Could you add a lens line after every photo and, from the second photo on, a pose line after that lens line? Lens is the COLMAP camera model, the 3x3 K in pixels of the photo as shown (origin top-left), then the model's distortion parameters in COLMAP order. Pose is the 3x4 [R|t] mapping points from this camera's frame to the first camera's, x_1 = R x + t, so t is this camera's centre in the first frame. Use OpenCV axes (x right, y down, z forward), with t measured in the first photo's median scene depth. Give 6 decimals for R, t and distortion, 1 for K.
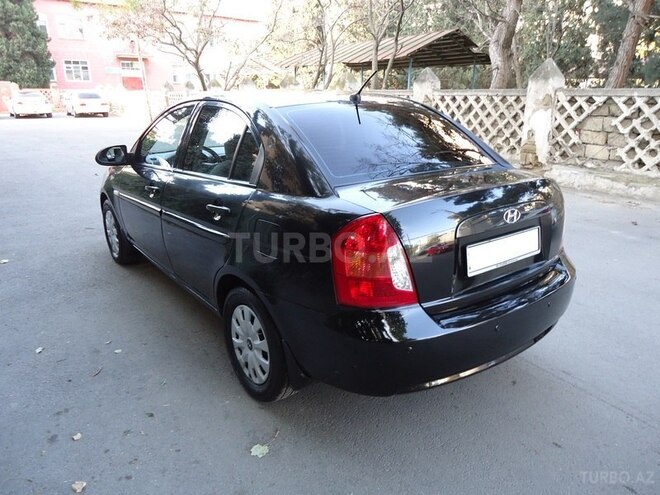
lens RADIAL K [[495.6, 0, 329.0], [0, 495.6, 242.8], [0, 0, 1]] dist [0.005806, -0.009734]
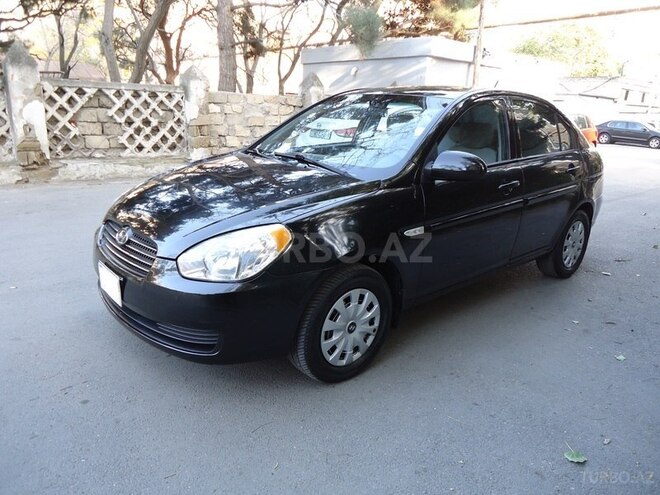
lens RADIAL K [[495.6, 0, 327.4], [0, 495.6, 249.5], [0, 0, 1]] dist [0.005806, -0.009734]
pose [[-0.105120, -0.297542, 0.948904, -0.578873], [0.235241, 0.919670, 0.314435, -0.192405], [-0.966236, 0.256275, -0.026681, 0.628156]]
